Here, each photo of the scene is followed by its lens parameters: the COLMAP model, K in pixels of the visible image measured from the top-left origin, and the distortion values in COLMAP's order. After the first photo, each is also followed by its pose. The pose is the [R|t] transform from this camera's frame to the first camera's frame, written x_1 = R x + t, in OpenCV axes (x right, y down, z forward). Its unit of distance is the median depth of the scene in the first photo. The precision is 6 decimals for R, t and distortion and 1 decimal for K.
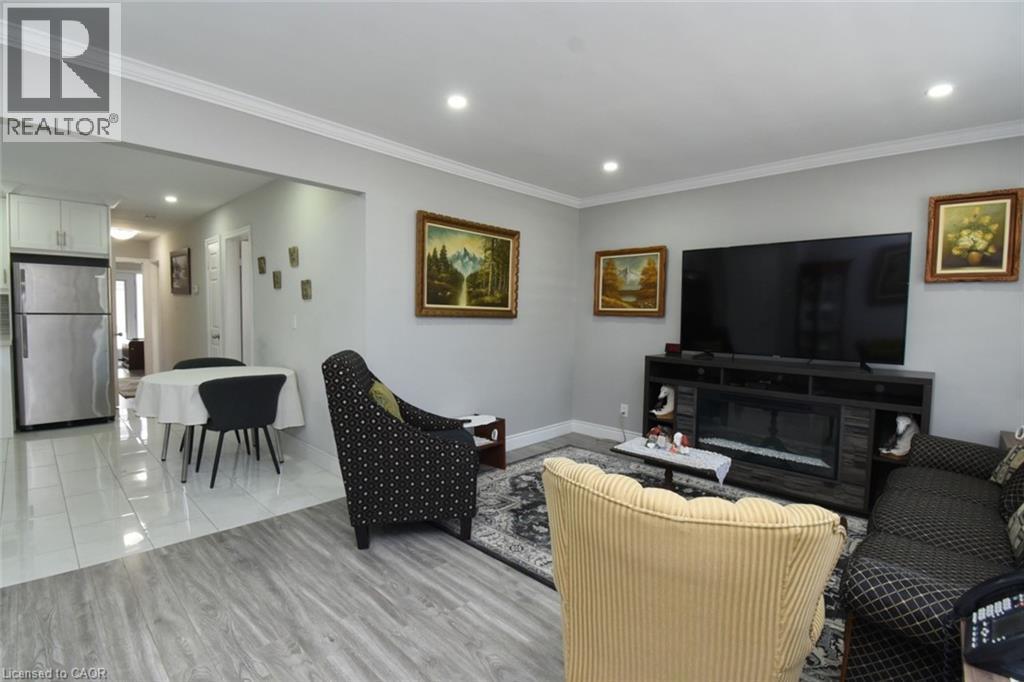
lens RADIAL K [[465.8, 0, 504.4], [0, 465.8, 341.4], [0, 0, 1]] dist [0.024128, -0.029186]
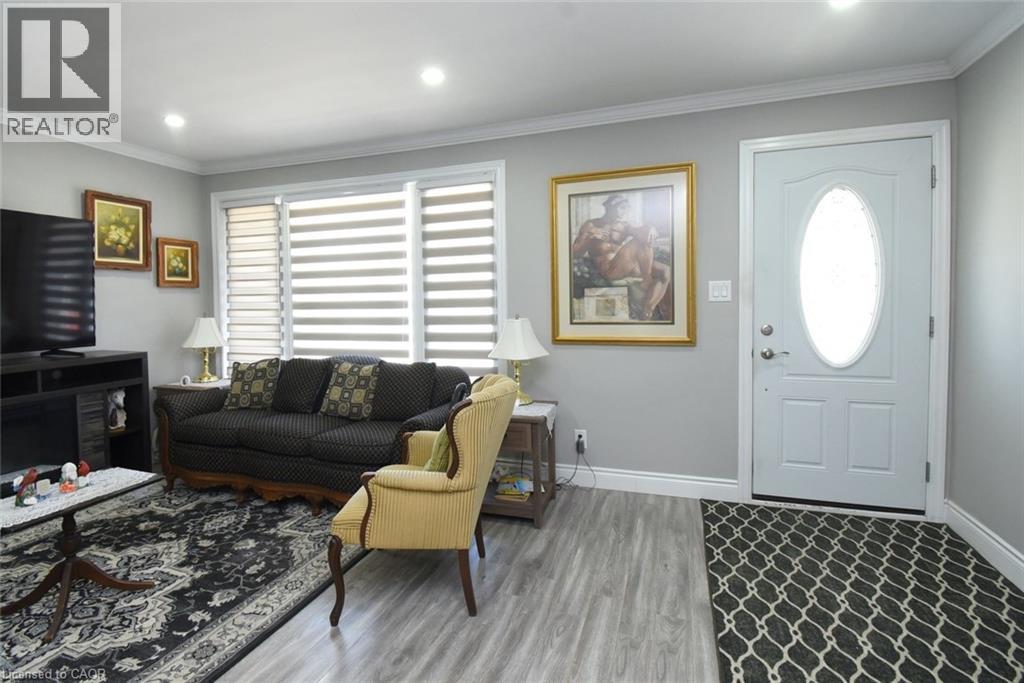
lens RADIAL K [[488.6, 0, 506.3], [0, 488.6, 315.2], [0, 0, 1]] dist [0.023371, -0.026927]
pose [[-0.422367, -0.041415, 0.905478, -0.410056], [0.054486, 0.995989, 0.070970, -0.035367], [-0.904786, 0.079312, -0.418417, 0.468405]]
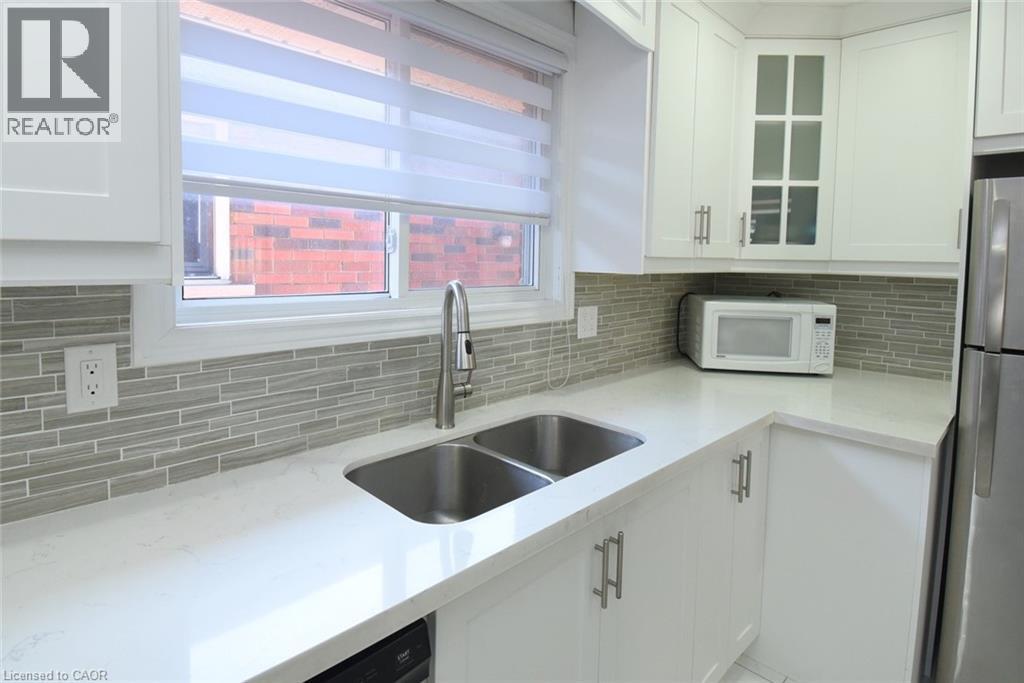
lens RADIAL K [[546.1, 0, 499.6], [0, 546.1, 285.0], [0, 0, 1]] dist [0.004318, -0.000815]
pose [[-0.024142, 0.035096, -0.999092, -0.793866], [-0.079067, 0.996186, 0.036904, -0.104212], [0.996577, 0.079886, -0.021275, 0.800985]]
